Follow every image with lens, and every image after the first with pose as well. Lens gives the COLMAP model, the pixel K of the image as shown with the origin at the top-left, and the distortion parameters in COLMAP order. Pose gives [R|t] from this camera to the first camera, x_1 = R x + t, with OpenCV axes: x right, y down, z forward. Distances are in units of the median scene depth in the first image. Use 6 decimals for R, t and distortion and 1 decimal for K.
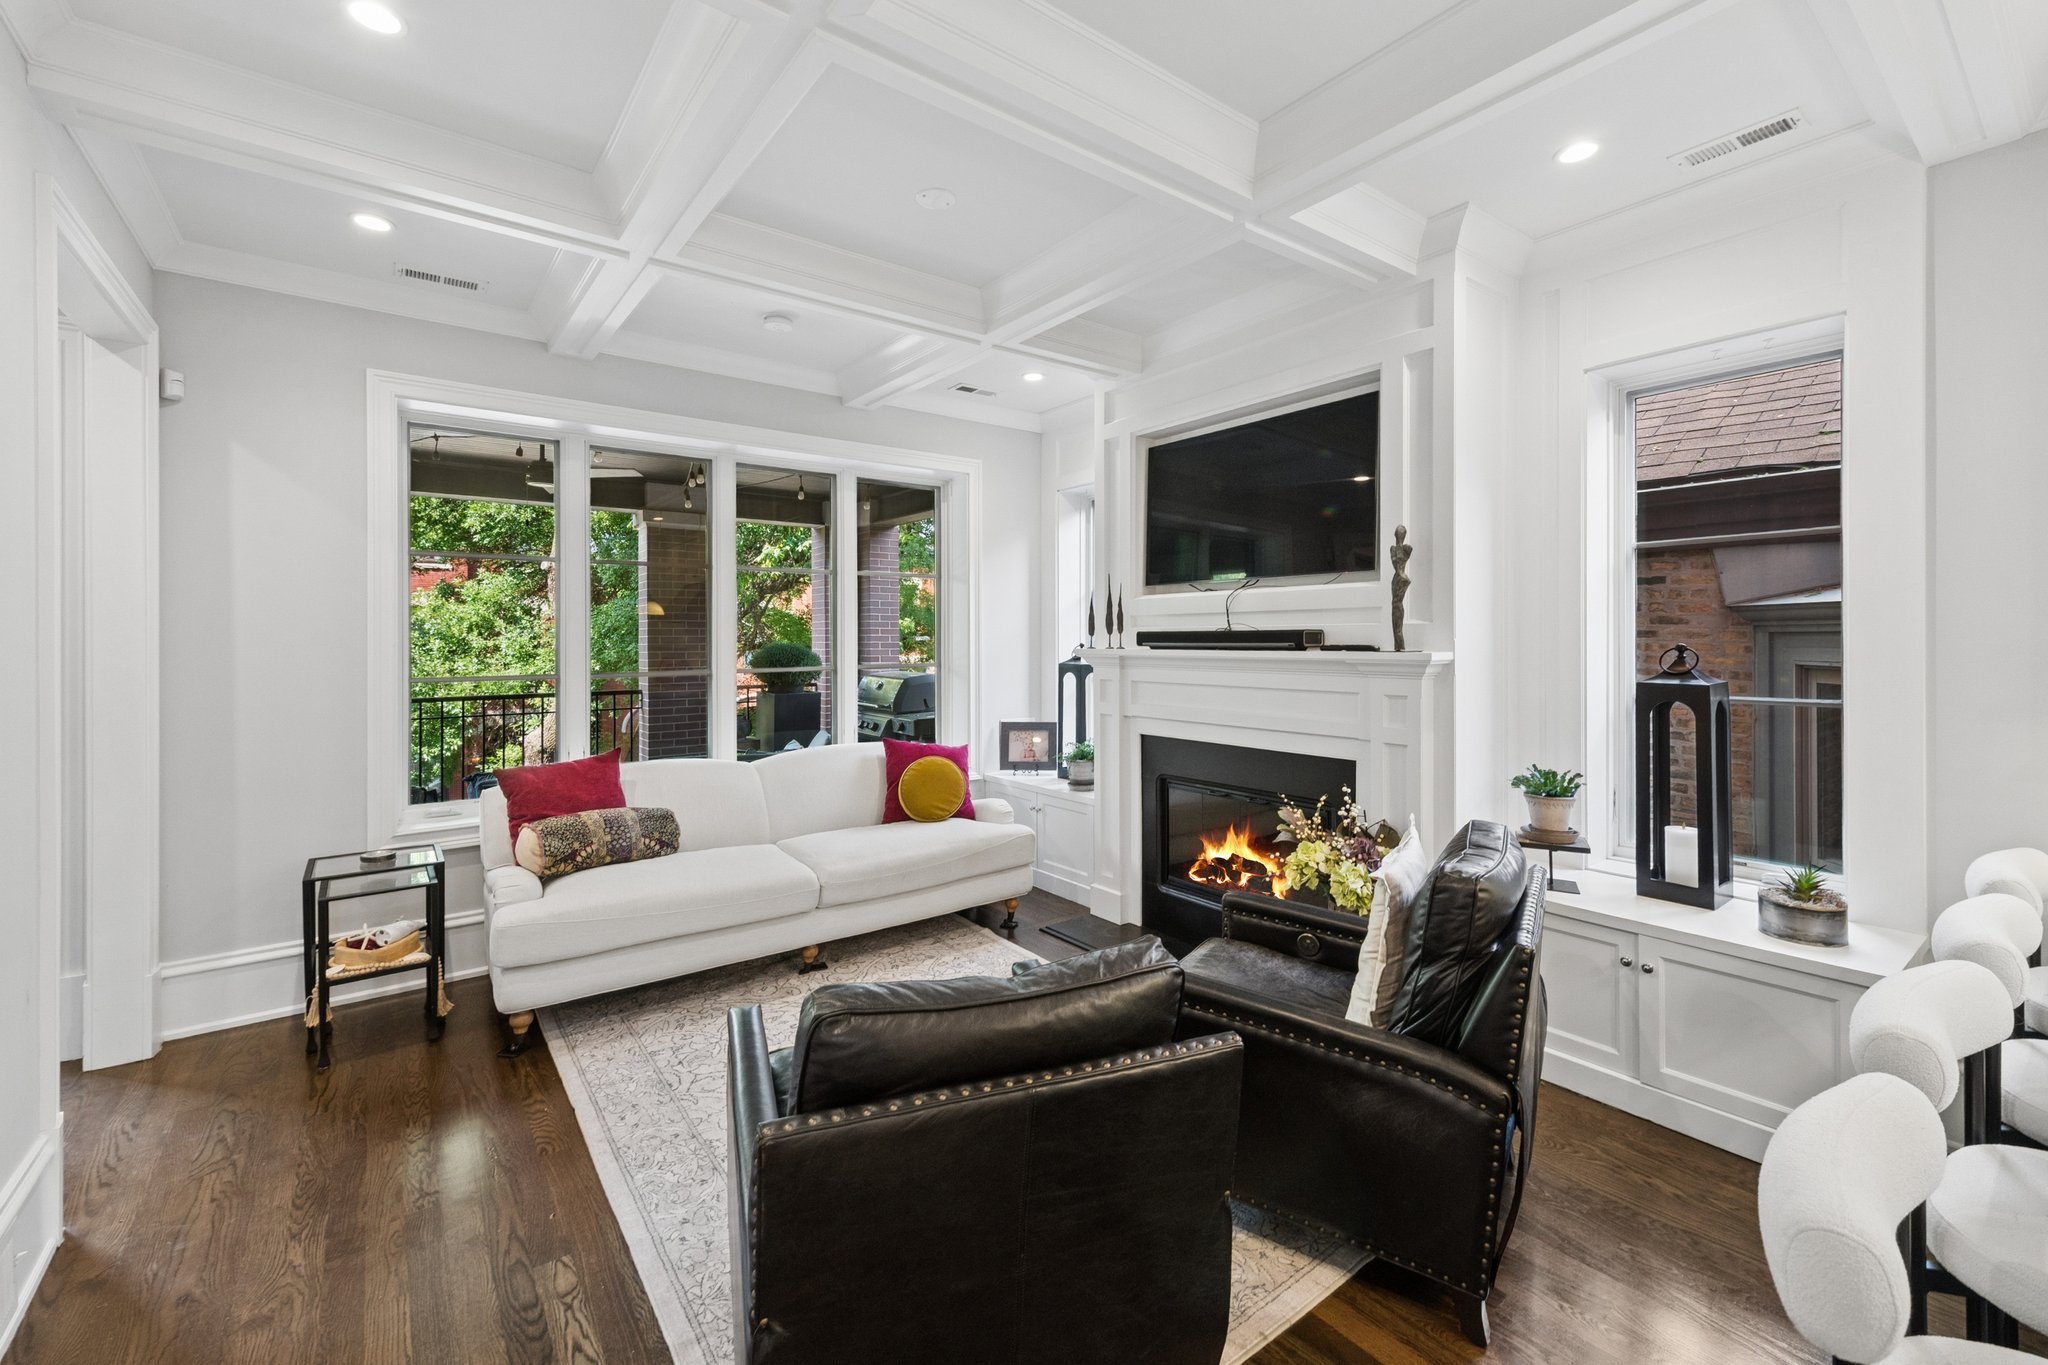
lens RADIAL K [[815.8, 0, 998.4], [0, 815.8, 634.0], [0, 0, 1]] dist [0.012886, -0.003340]
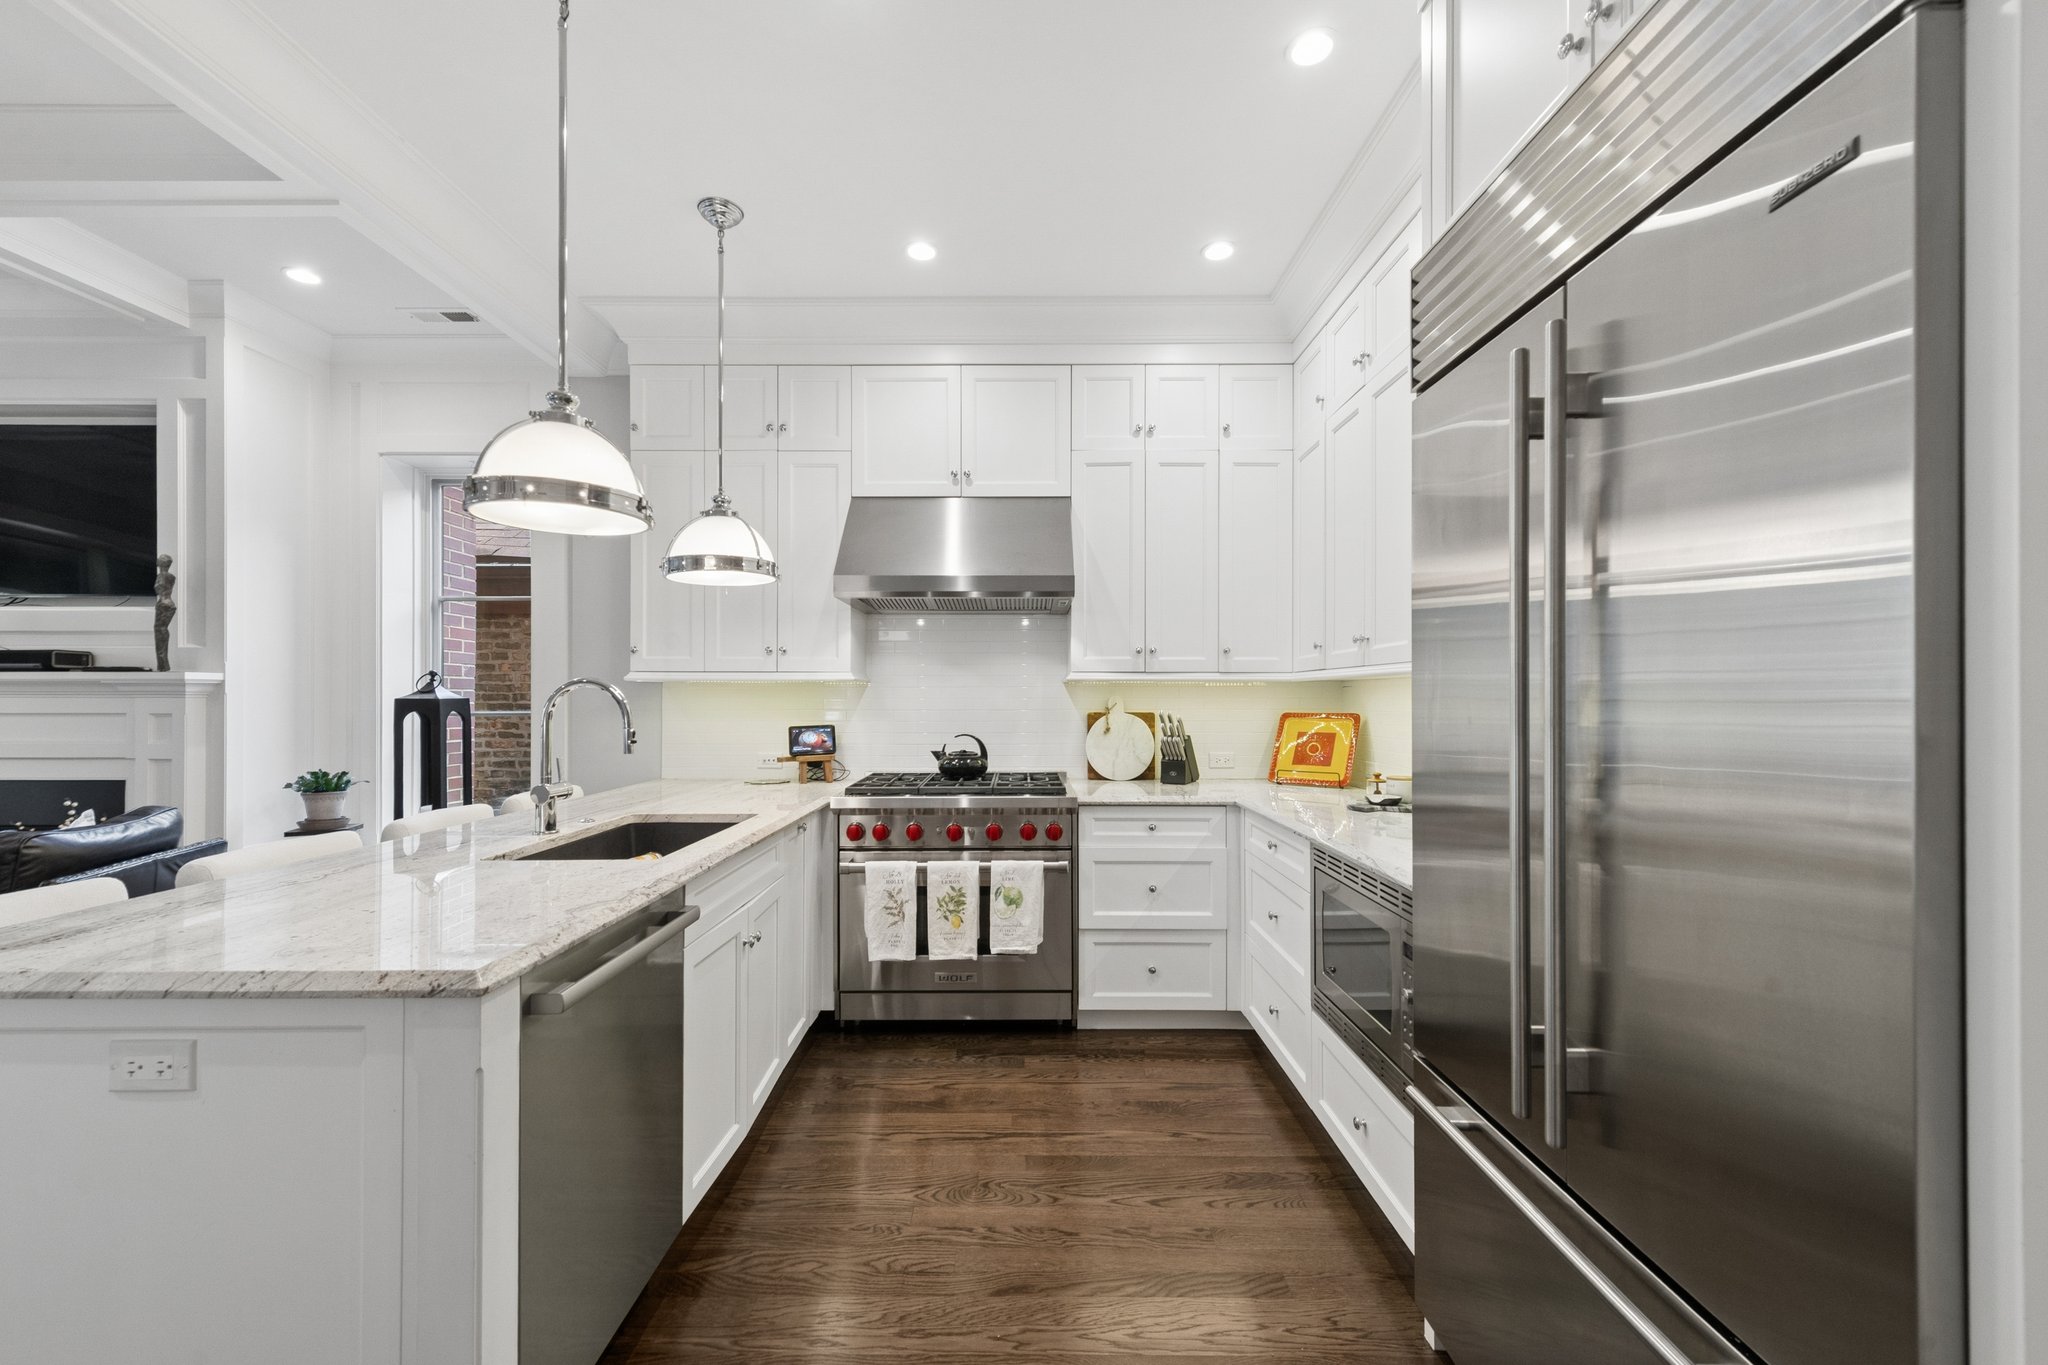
lens RADIAL K [[815.8, 0, 1026.2], [0, 815.8, 699.1], [0, 0, 1]] dist [0.012886, -0.003340]
pose [[0.603410, 0.005444, 0.797413, 0.278331], [-0.007895, 0.999968, -0.000853, 0.043320], [-0.797392, -0.005781, 0.603434, -0.496437]]
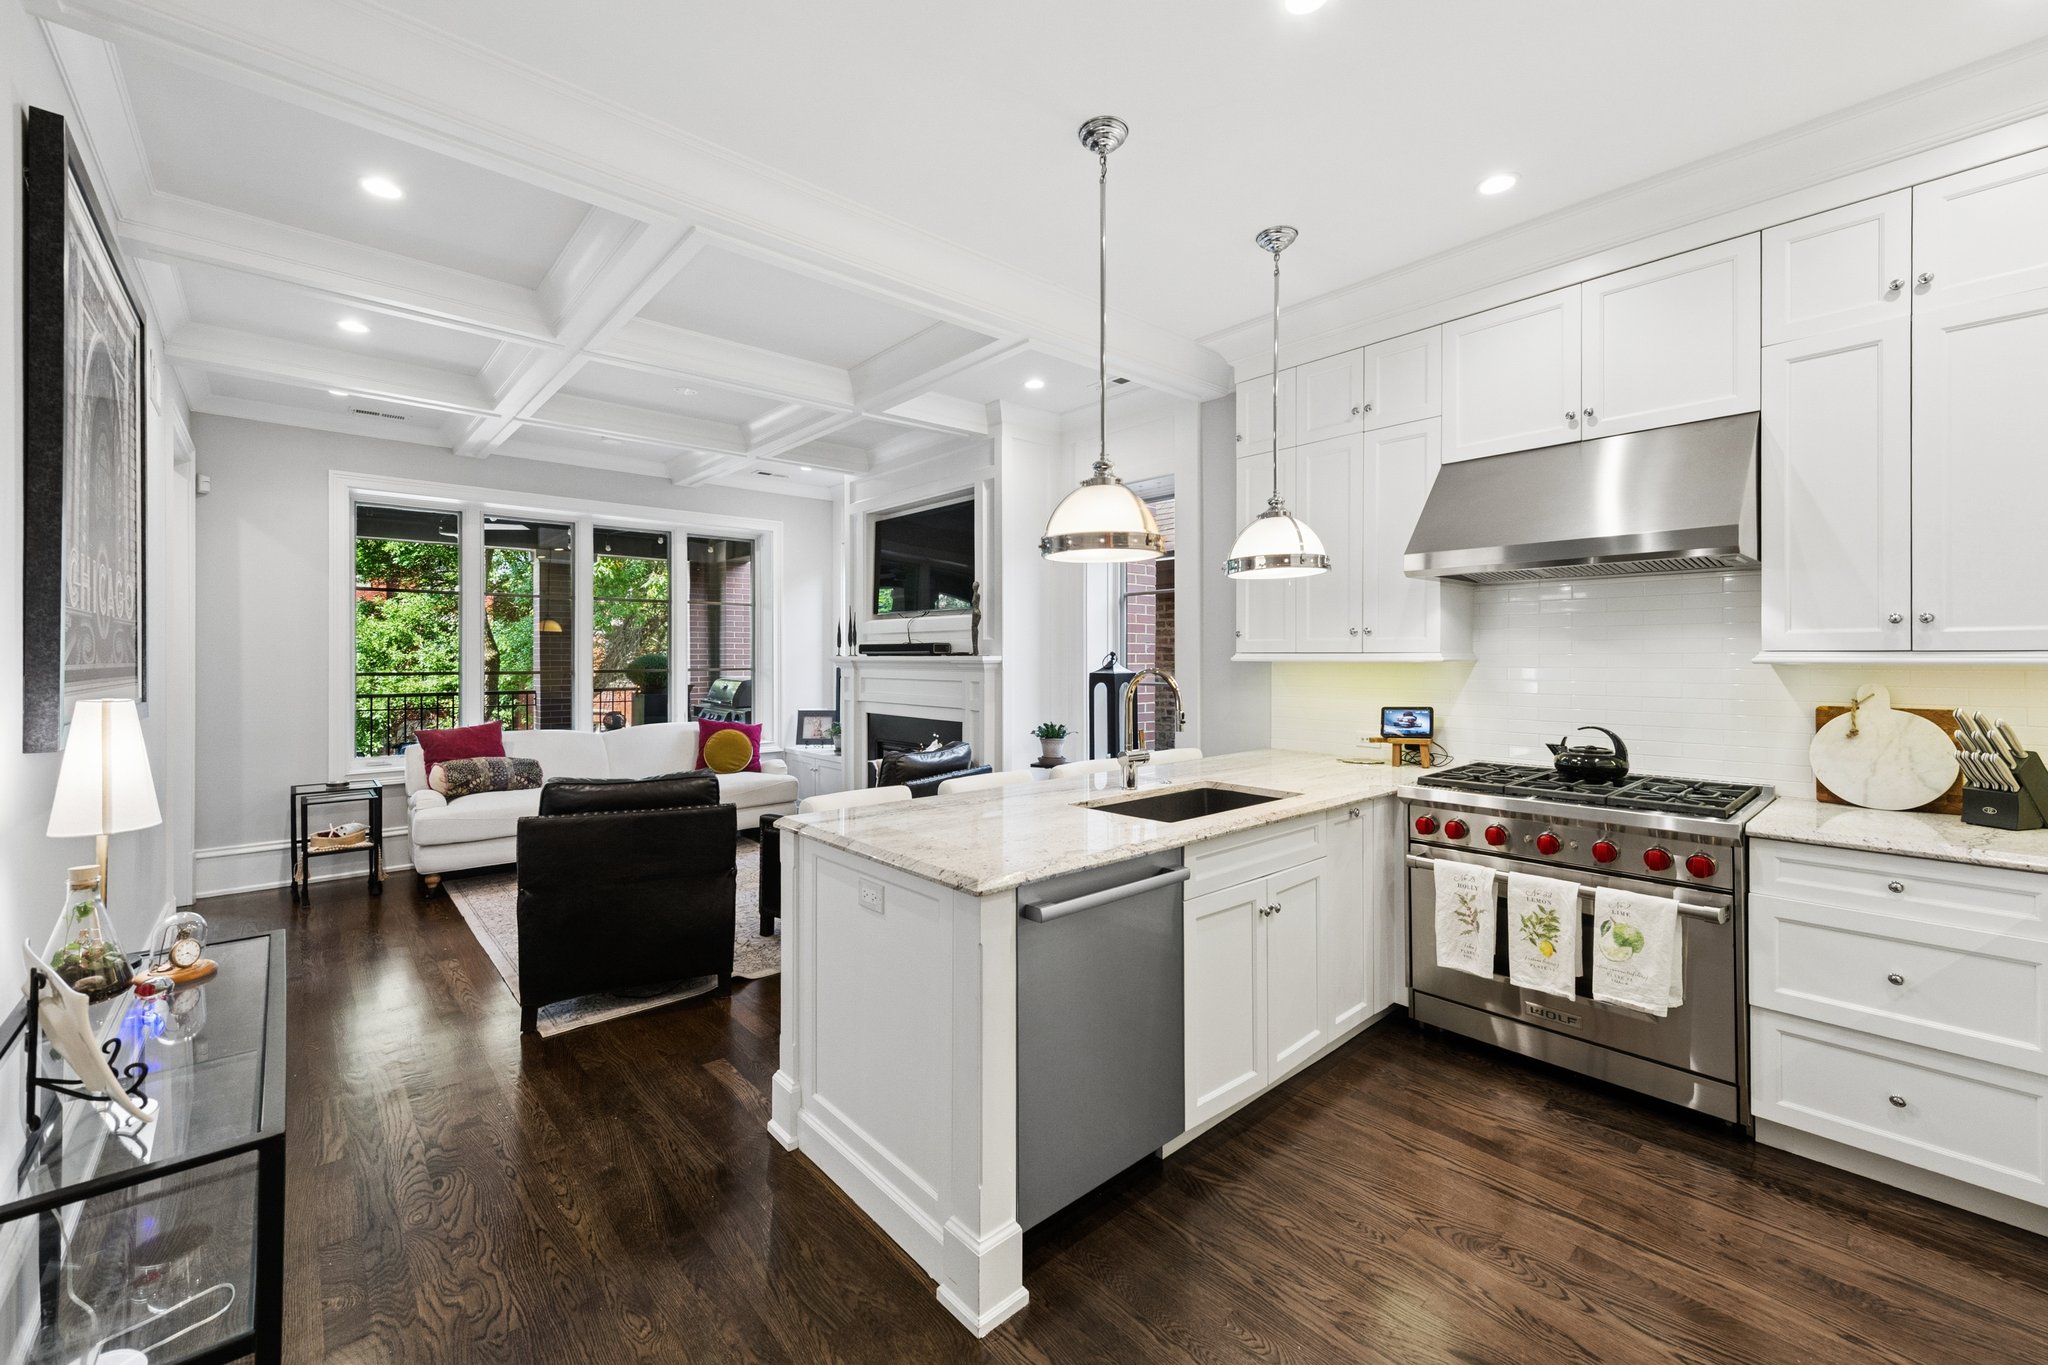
lens RADIAL K [[815.8, 0, 997.8], [0, 815.8, 656.0], [0, 0, 1]] dist [0.012886, -0.003340]
pose [[0.997620, 0.004536, 0.068805, 0.375220], [-0.004755, 0.999984, 0.003020, 0.014934], [-0.068790, -0.003340, 0.997626, -0.620533]]
